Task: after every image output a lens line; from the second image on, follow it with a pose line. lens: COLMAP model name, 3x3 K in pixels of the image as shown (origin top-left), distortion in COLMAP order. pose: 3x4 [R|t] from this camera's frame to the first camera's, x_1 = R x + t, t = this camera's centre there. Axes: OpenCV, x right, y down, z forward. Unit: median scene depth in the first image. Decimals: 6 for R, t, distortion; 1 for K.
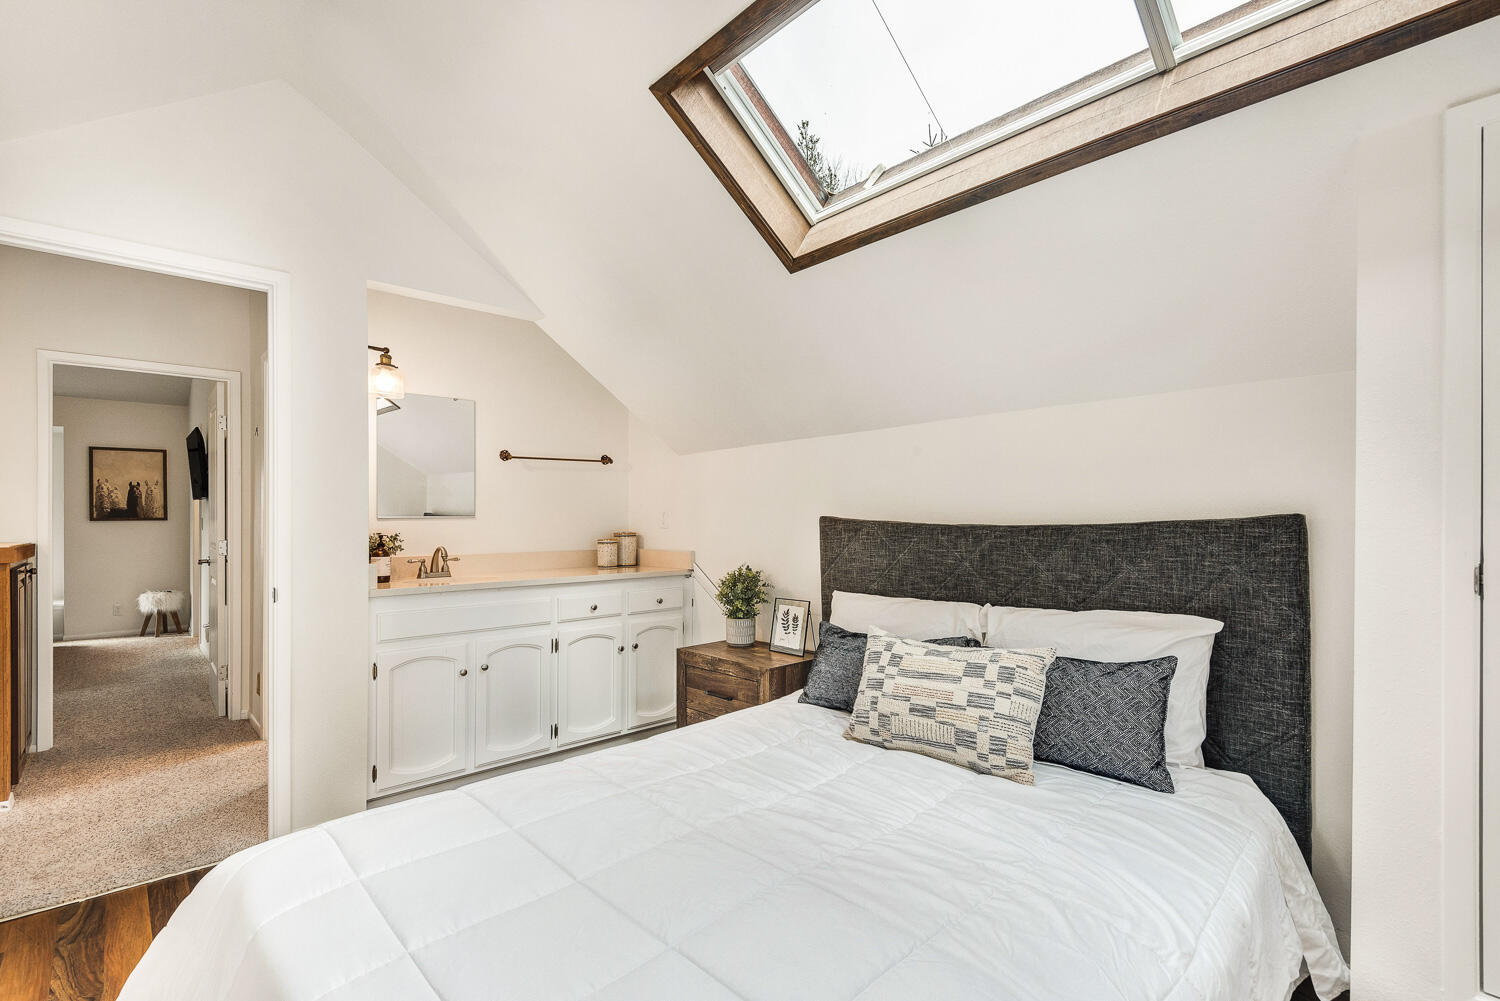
lens RADIAL K [[701.6, 0, 753.8], [0, 701.6, 504.9], [0, 0, 1]] dist [0.006848, -0.002738]
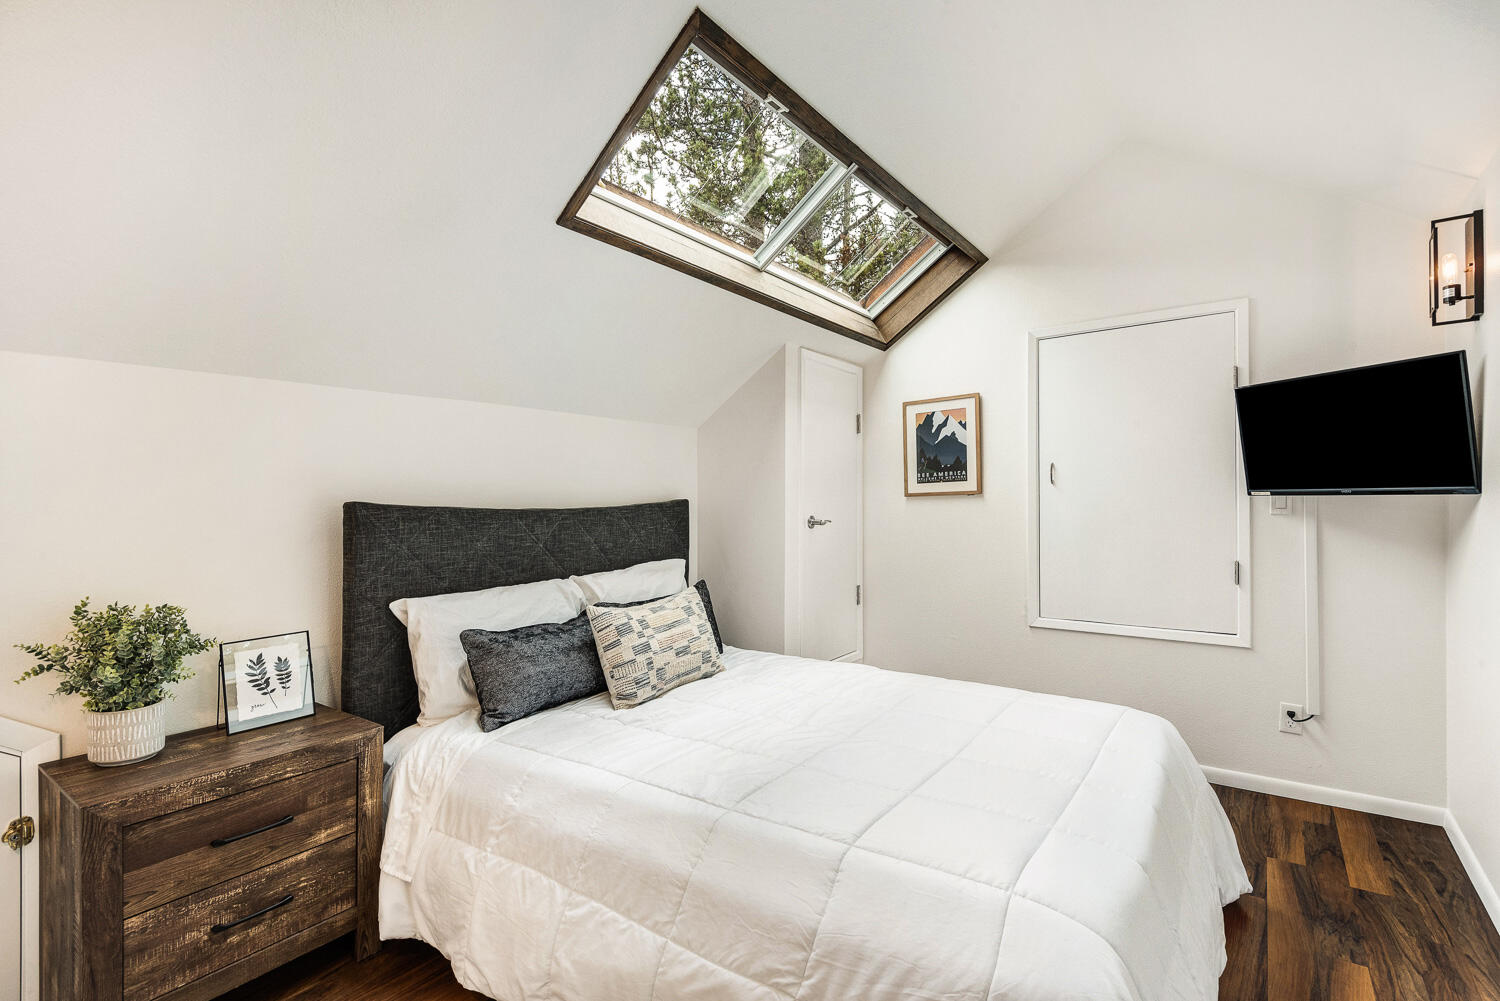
lens RADIAL K [[701.6, 0, 752.7], [0, 701.6, 500.4], [0, 0, 1]] dist [0.006848, -0.002738]
pose [[-0.209347, 0.002510, 0.977838, -0.792398], [-0.004853, 0.999982, -0.003606, 0.017365], [-0.977829, -0.005500, -0.209331, 0.873323]]
